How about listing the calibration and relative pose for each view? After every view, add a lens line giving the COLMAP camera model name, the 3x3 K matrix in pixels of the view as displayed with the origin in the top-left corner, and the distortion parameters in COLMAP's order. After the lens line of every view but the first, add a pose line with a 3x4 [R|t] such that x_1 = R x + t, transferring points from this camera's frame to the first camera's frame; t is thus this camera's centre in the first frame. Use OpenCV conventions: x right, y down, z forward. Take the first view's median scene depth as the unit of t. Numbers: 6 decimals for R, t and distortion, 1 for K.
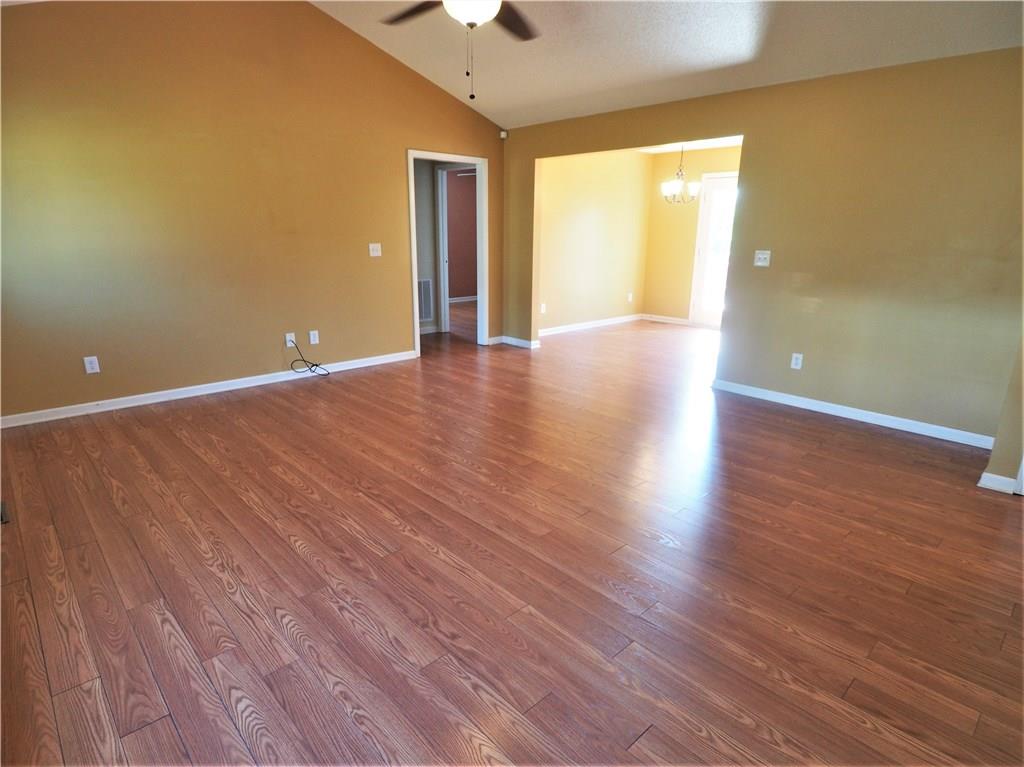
lens RADIAL K [[567.4, 0, 506.8], [0, 567.4, 397.9], [0, 0, 1]] dist [-0.006444, -0.008926]
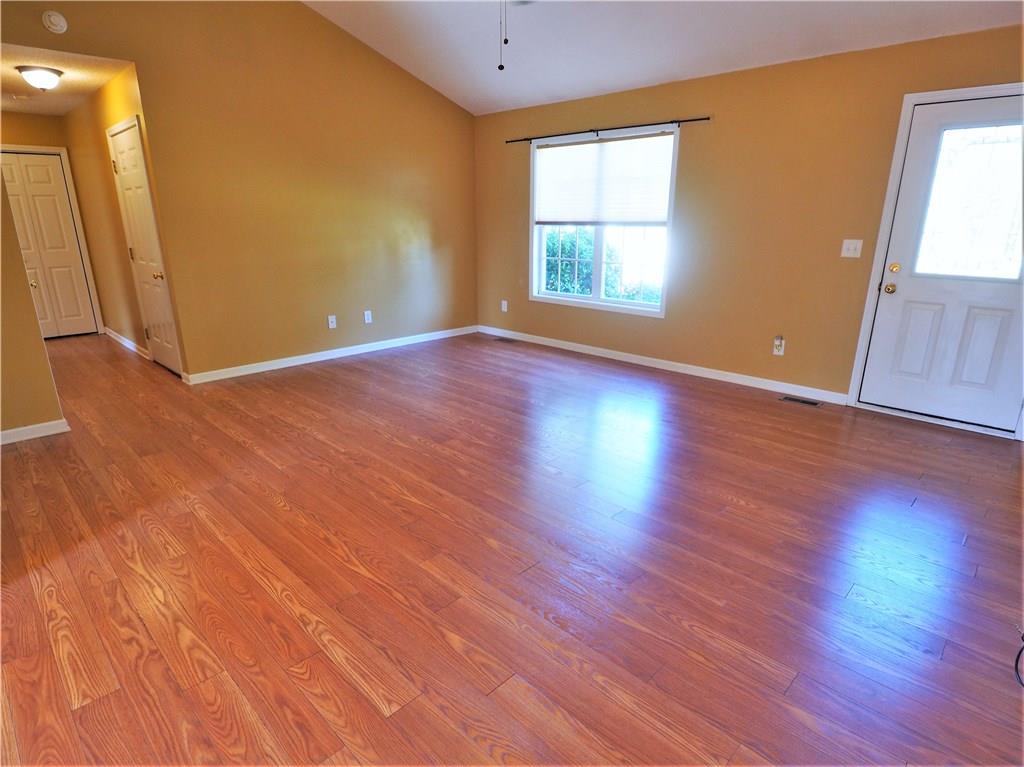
lens RADIAL K [[567.4, 0, 506.8], [0, 567.4, 397.9], [0, 0, 1]] dist [-0.006444, -0.008926]
pose [[-0.999080, 0.004281, -0.042680, -0.031937], [-0.020361, 0.828448, 0.559696, -0.712088], [0.037754, 0.560050, -0.827598, 2.415967]]
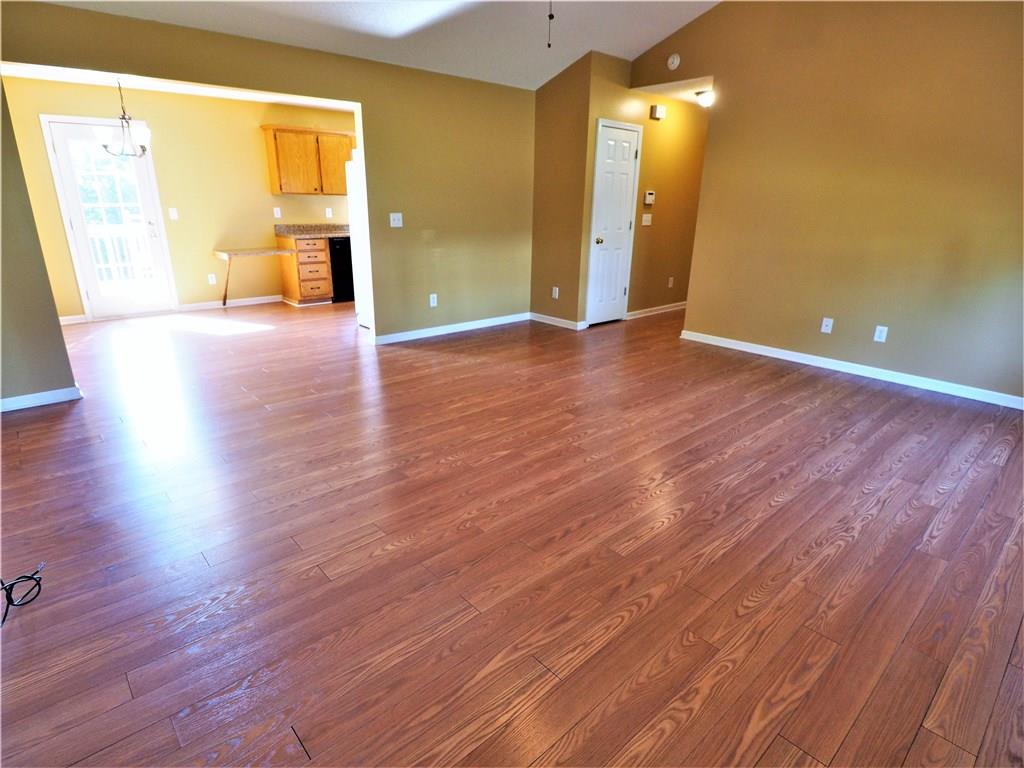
lens RADIAL K [[544.4, 0, 512.1], [0, 544.4, 399.6], [0, 0, 1]] dist [-0.002595, -0.007077]
pose [[0.018201, -0.352608, 0.935594, -1.255836], [0.271809, 0.902252, 0.334754, -0.393718], [-0.962179, 0.248210, 0.112264, 1.301251]]
